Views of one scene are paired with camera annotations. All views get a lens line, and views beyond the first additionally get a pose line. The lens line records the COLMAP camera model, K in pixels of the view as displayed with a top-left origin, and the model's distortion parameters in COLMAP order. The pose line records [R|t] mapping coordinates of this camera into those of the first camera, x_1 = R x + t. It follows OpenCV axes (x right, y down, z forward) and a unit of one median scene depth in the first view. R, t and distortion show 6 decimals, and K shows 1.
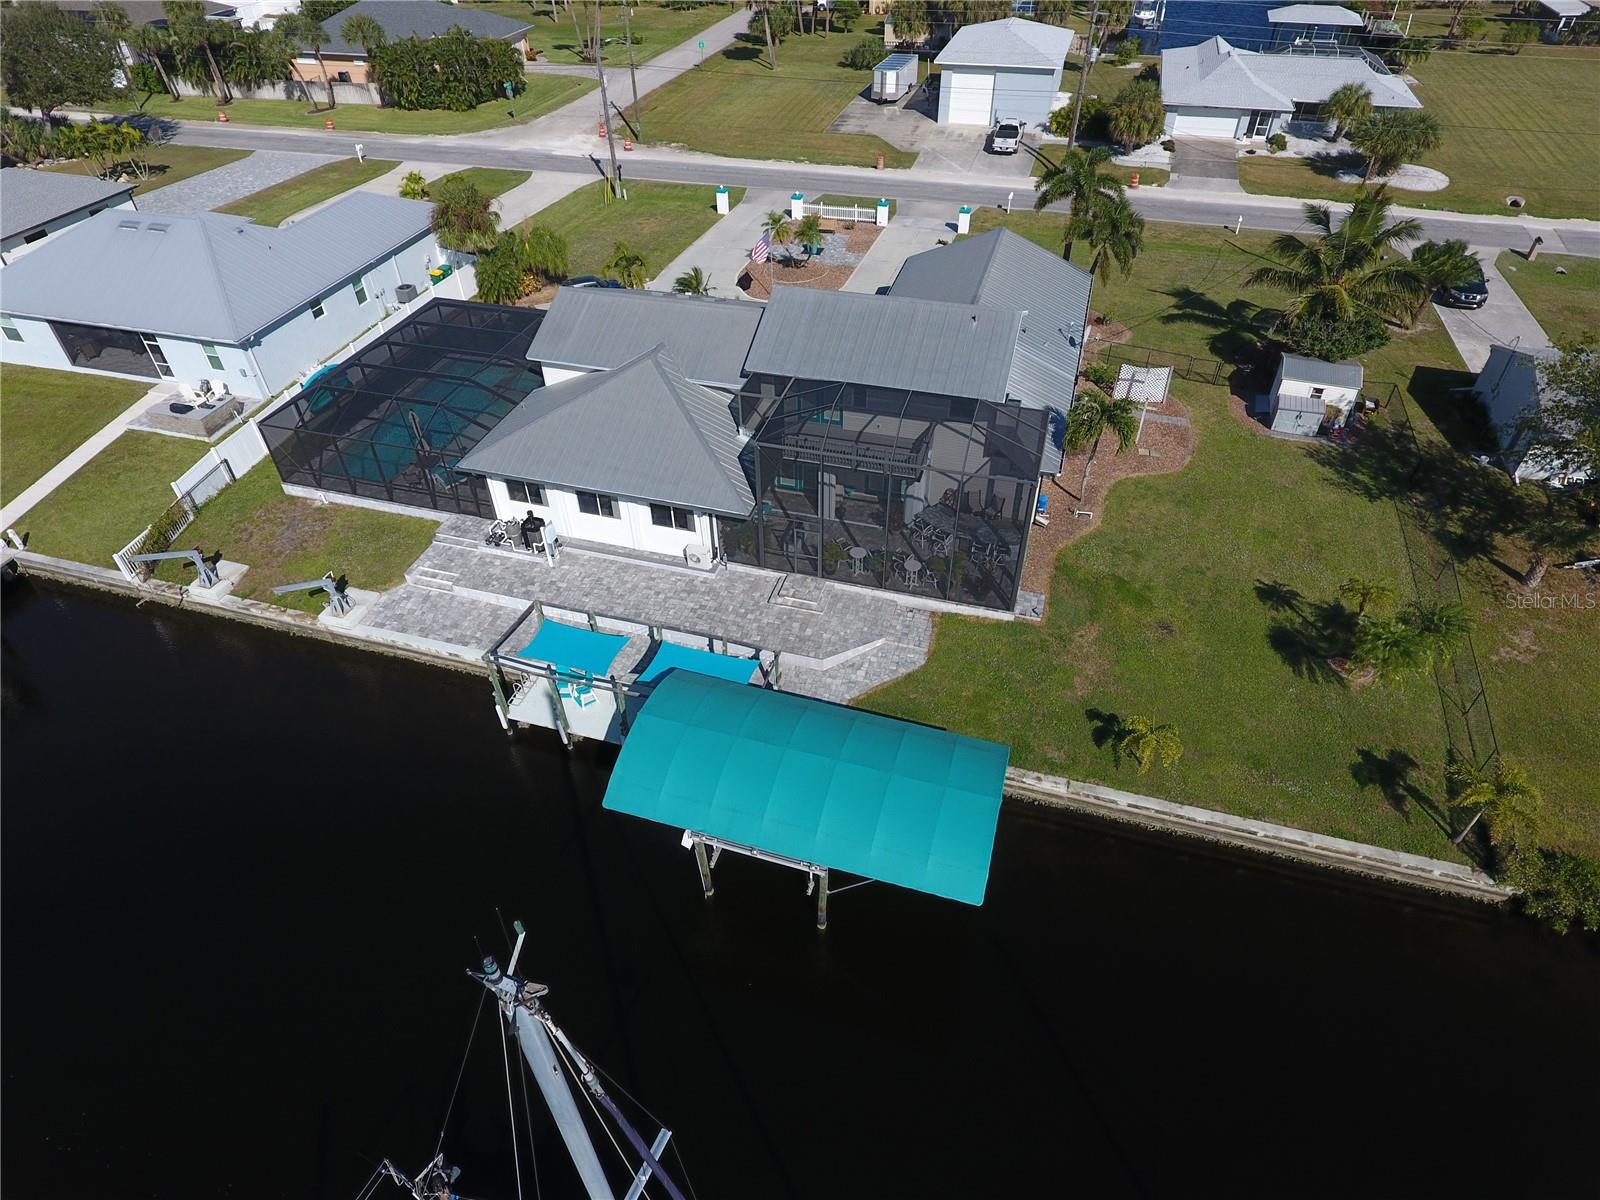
lens RADIAL K [[936.7, 0, 791.3], [0, 936.7, 618.8], [0, 0, 1]] dist [-0.003187, -0.000143]
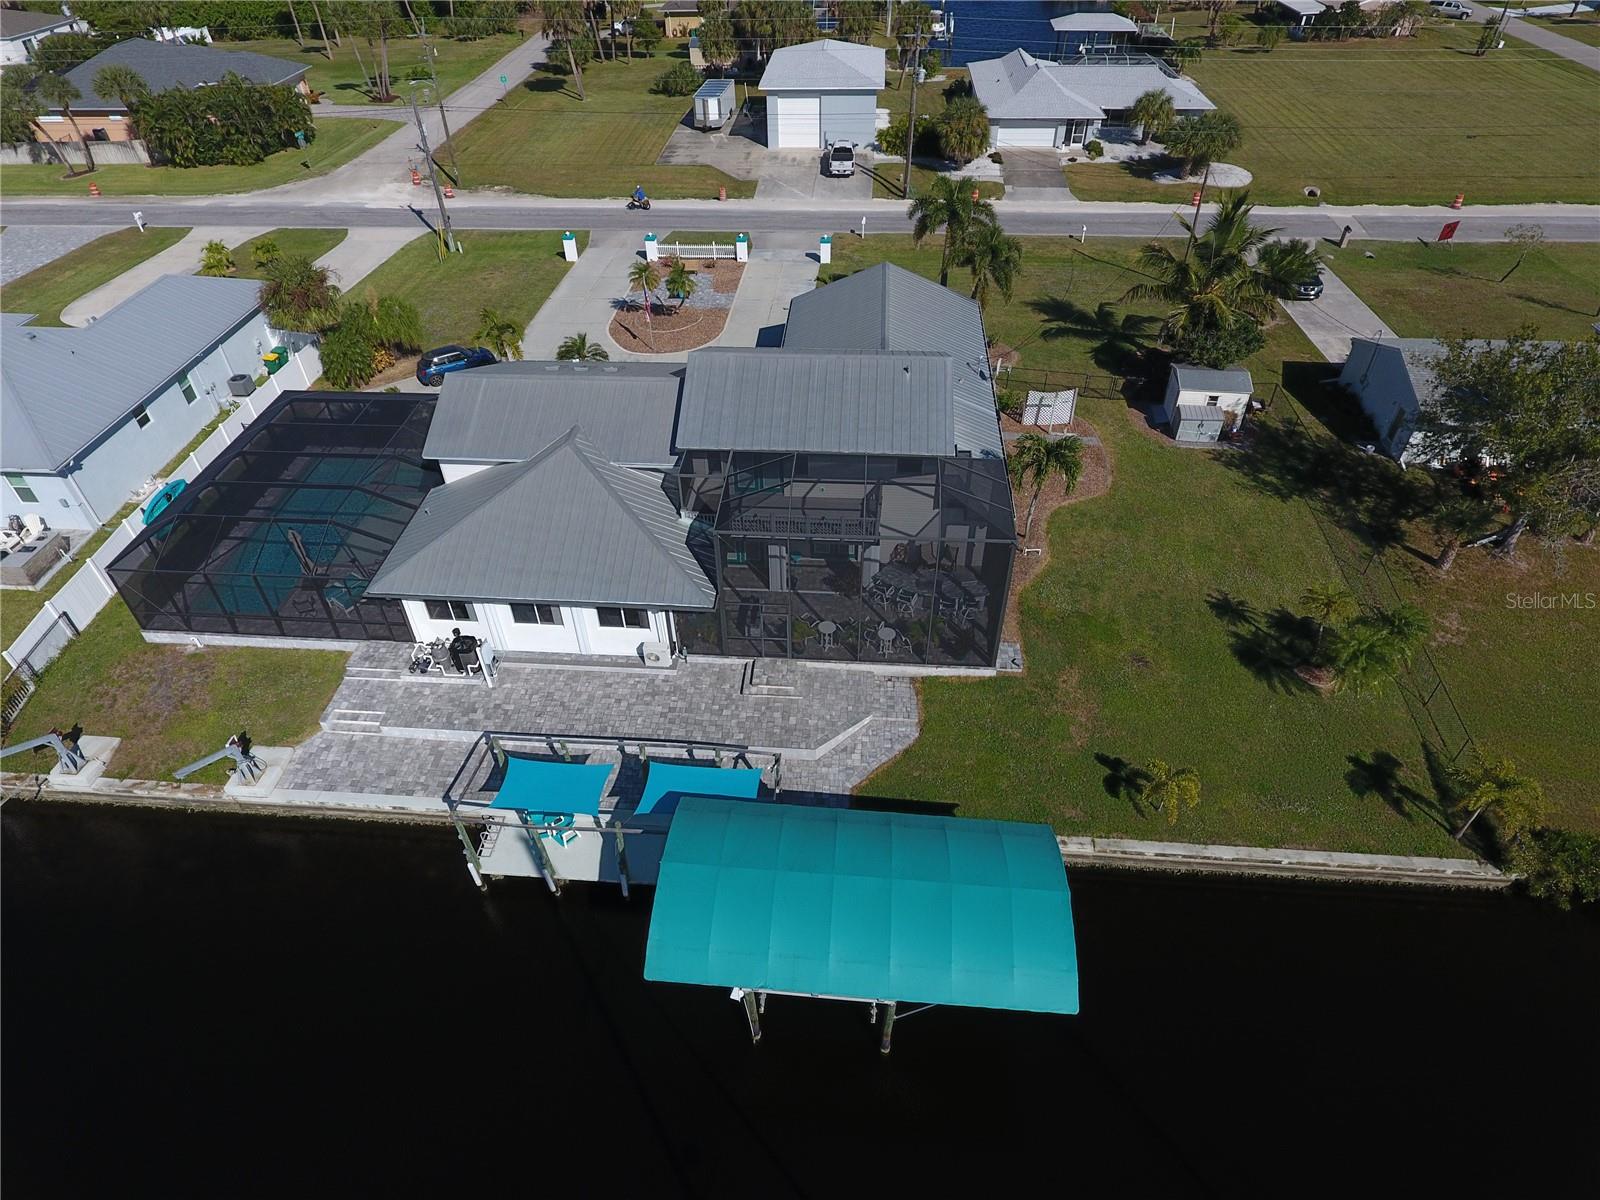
lens RADIAL K [[936.7, 0, 791.3], [0, 936.7, 618.8], [0, 0, 1]] dist [-0.003187, -0.000143]
pose [[0.976938, -0.140353, 0.160911, -0.104028], [0.141716, 0.989903, 0.003036, -0.078330], [-0.159712, 0.019838, 0.986964, 0.061545]]
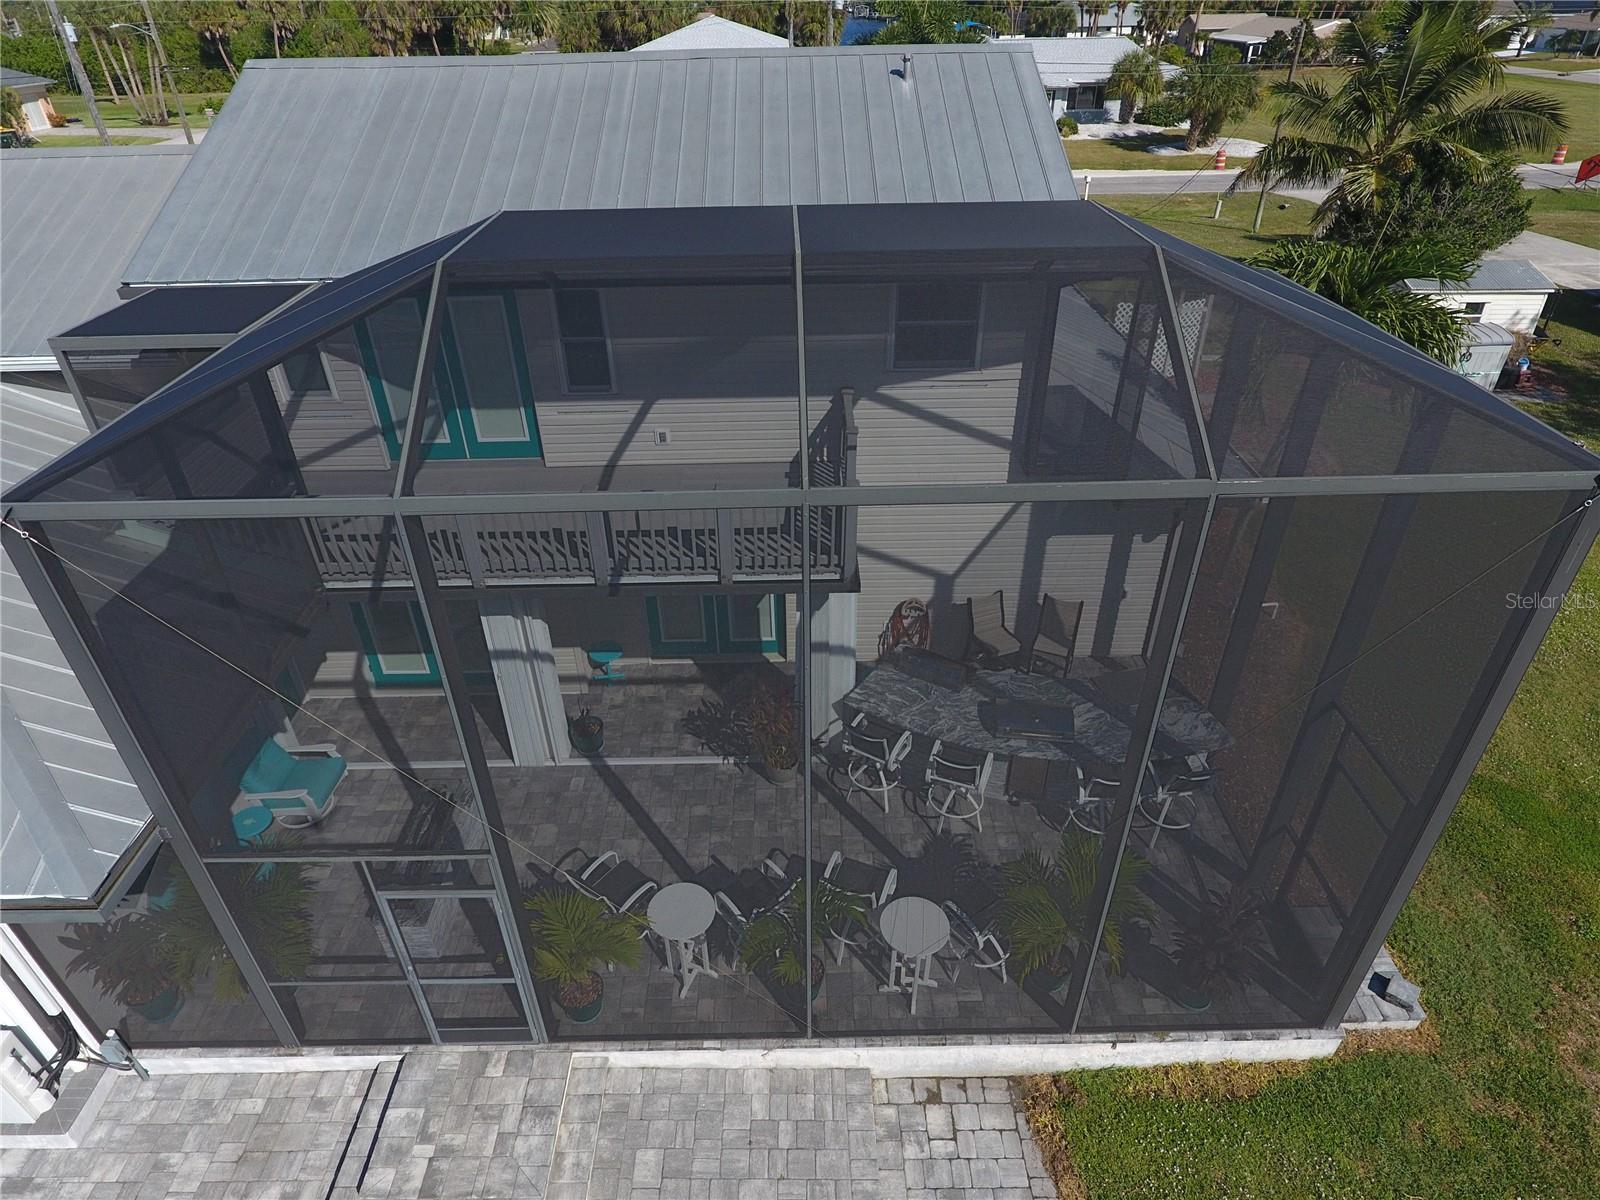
lens RADIAL K [[936.7, 0, 791.3], [0, 936.7, 618.8], [0, 0, 1]] dist [-0.003187, -0.000143]
pose [[0.954185, -0.165810, 0.249075, 0.045222], [0.199028, 0.973276, -0.114546, -0.099812], [-0.223426, 0.158871, 0.961686, 0.670652]]
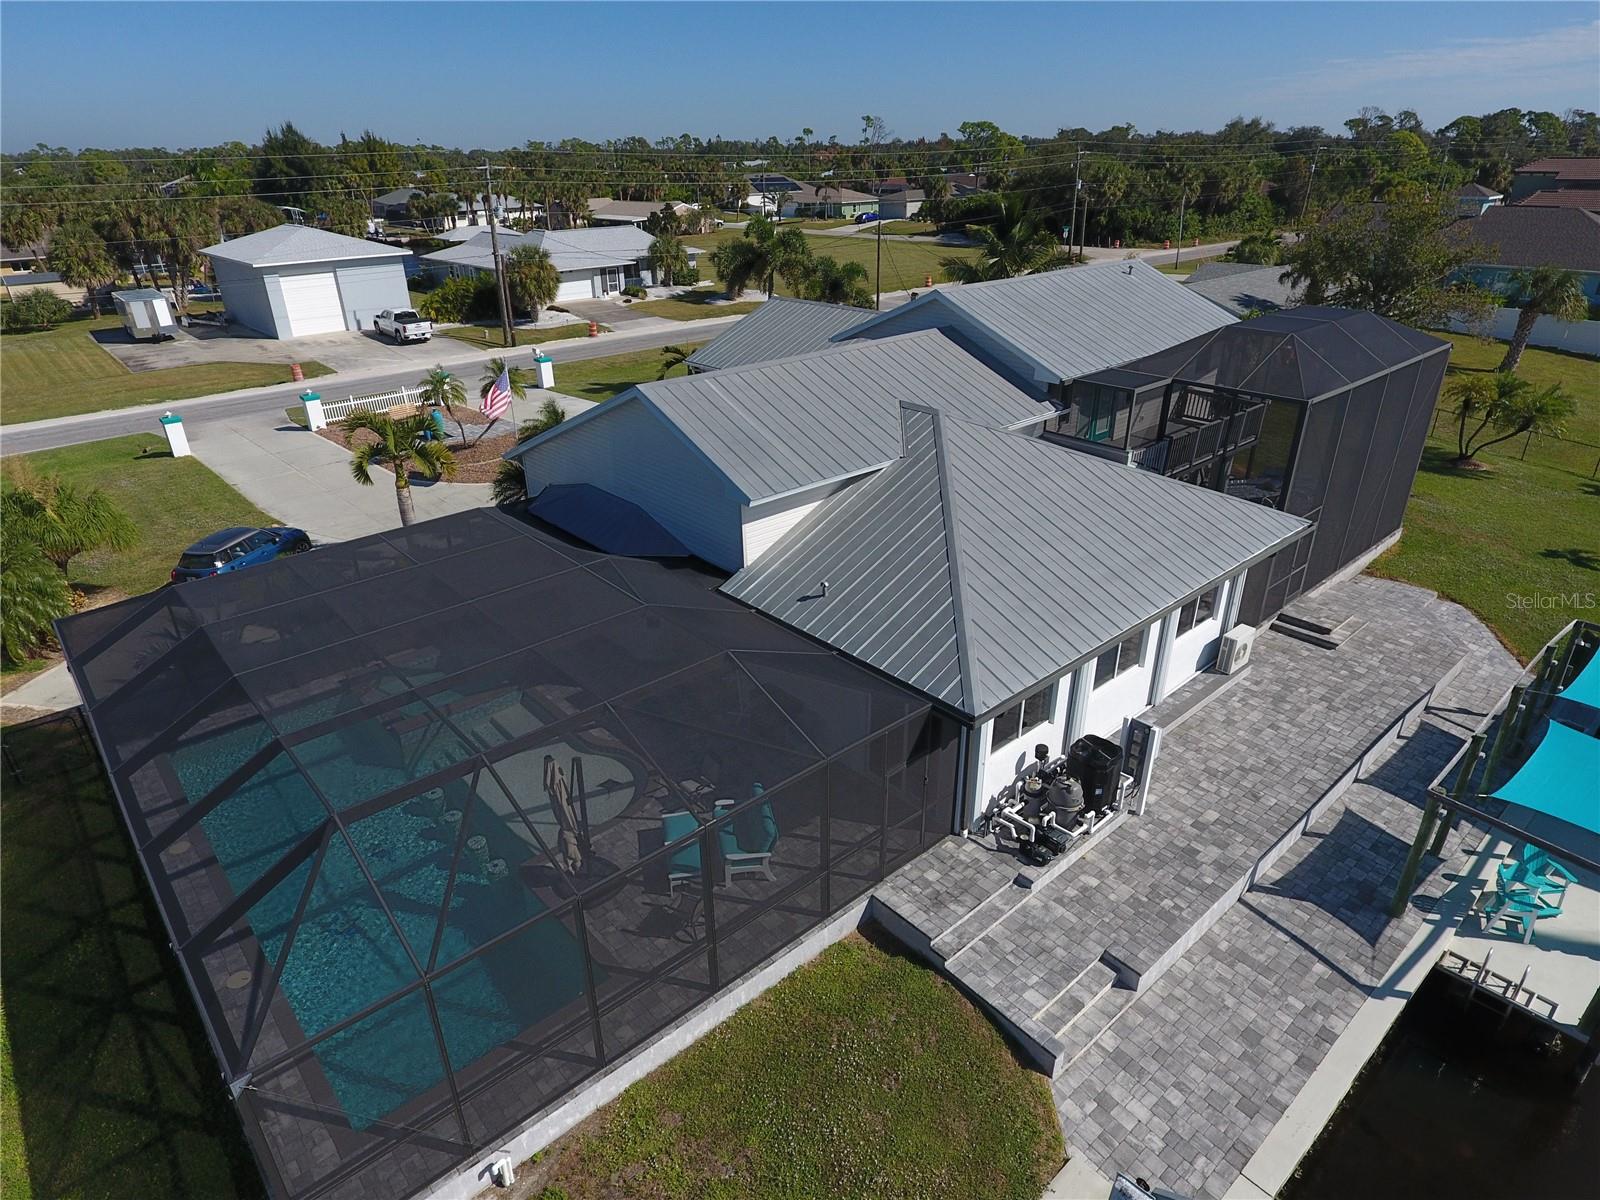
lens RADIAL K [[936.7, 0, 791.3], [0, 936.7, 618.8], [0, 0, 1]] dist [-0.003187, -0.000143]
pose [[0.524719, -0.372668, 0.765368, -0.633620], [0.572753, 0.819703, 0.006459, -0.225985], [-0.629781, 0.434978, 0.643560, 0.727009]]
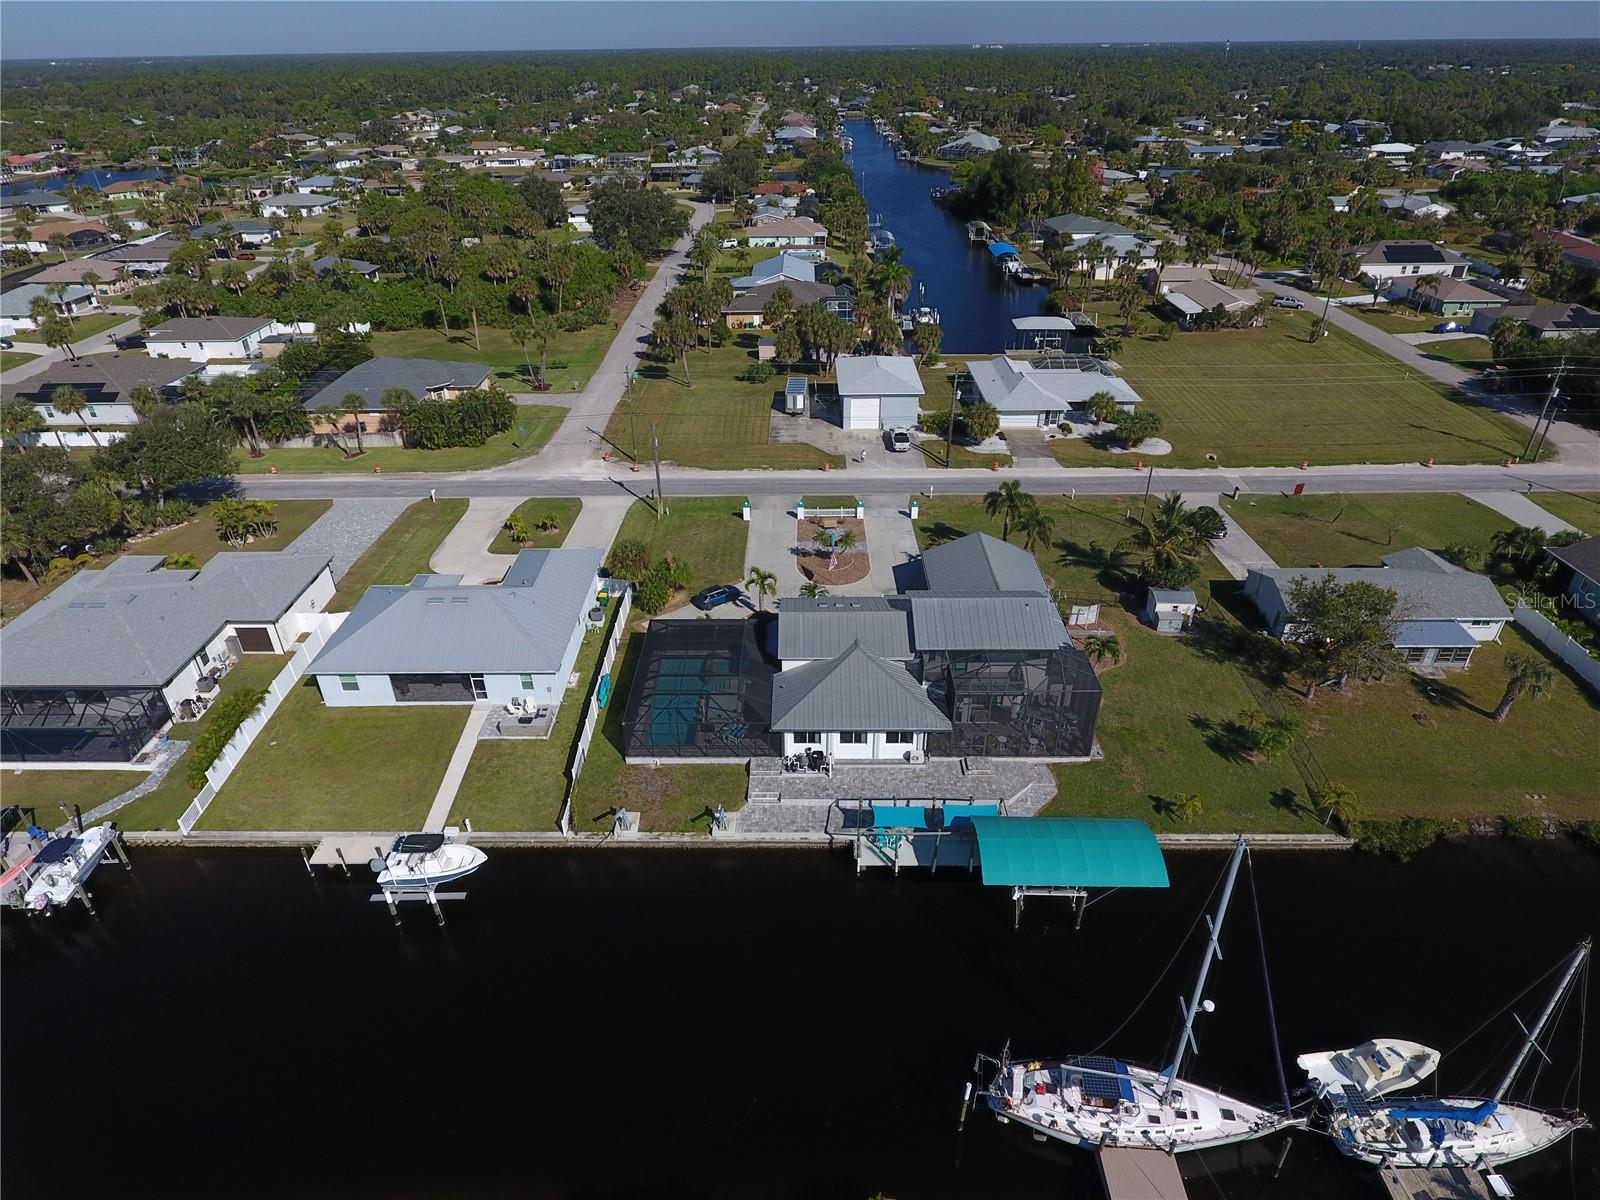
lens RADIAL K [[936.7, 0, 791.3], [0, 936.7, 618.8], [0, 0, 1]] dist [-0.003187, -0.000143]
pose [[0.959542, -0.140158, 0.244201, -0.664201], [0.182027, 0.970478, -0.158239, -0.075728], [-0.214813, 0.196288, 0.956727, -0.638524]]
